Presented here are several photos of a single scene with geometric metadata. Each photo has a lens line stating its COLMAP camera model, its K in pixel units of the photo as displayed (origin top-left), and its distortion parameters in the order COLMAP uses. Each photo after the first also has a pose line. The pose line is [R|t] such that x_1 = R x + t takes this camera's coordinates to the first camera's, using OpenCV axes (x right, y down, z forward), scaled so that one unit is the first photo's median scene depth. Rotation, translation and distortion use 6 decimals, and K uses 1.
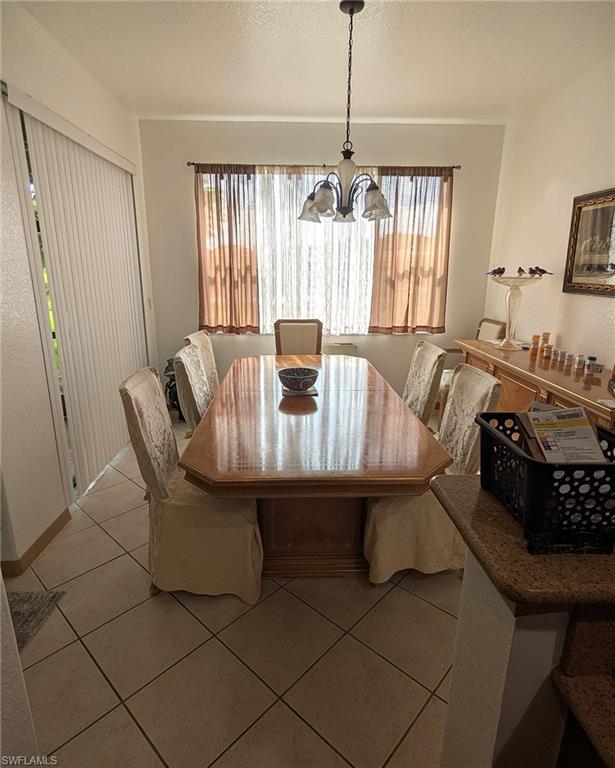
lens RADIAL K [[456.0, 0, 307.5], [0, 456.0, 384.0], [0, 0, 1]] dist [0.000296, 0.000570]
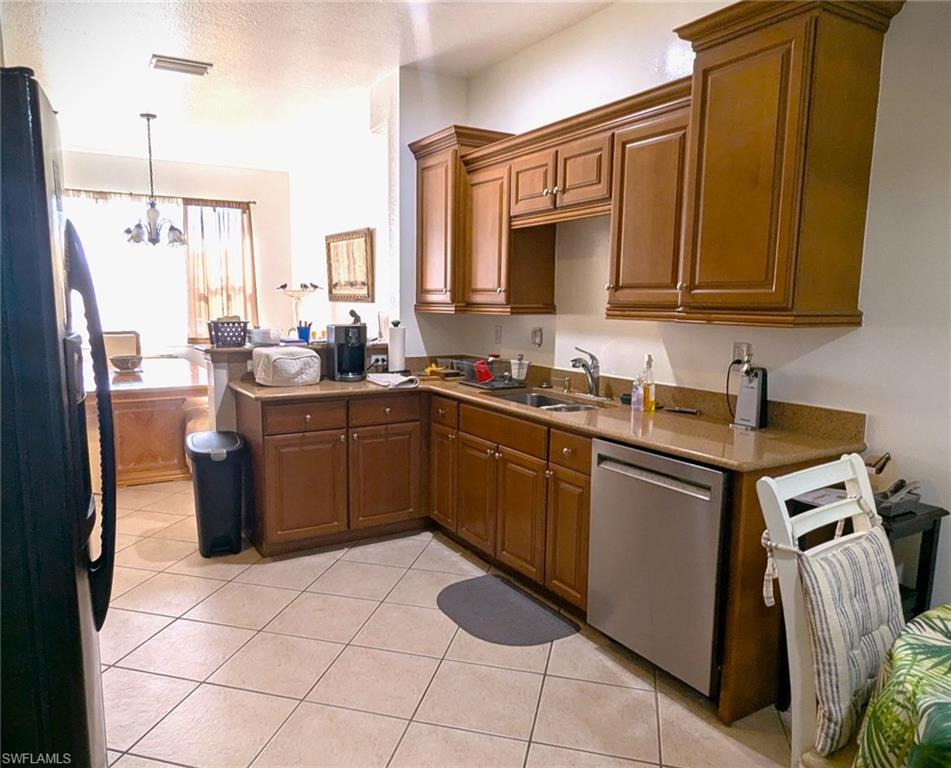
lens RADIAL K [[707.7, 0, 470.7], [0, 707.7, 414.3], [0, 0, 1]] dist [-0.011690, -0.003289]
pose [[0.883643, -0.071273, 0.462704, -0.226029], [0.112095, 0.991805, -0.061298, 0.896636], [-0.454544, 0.106033, 0.884391, -2.974782]]
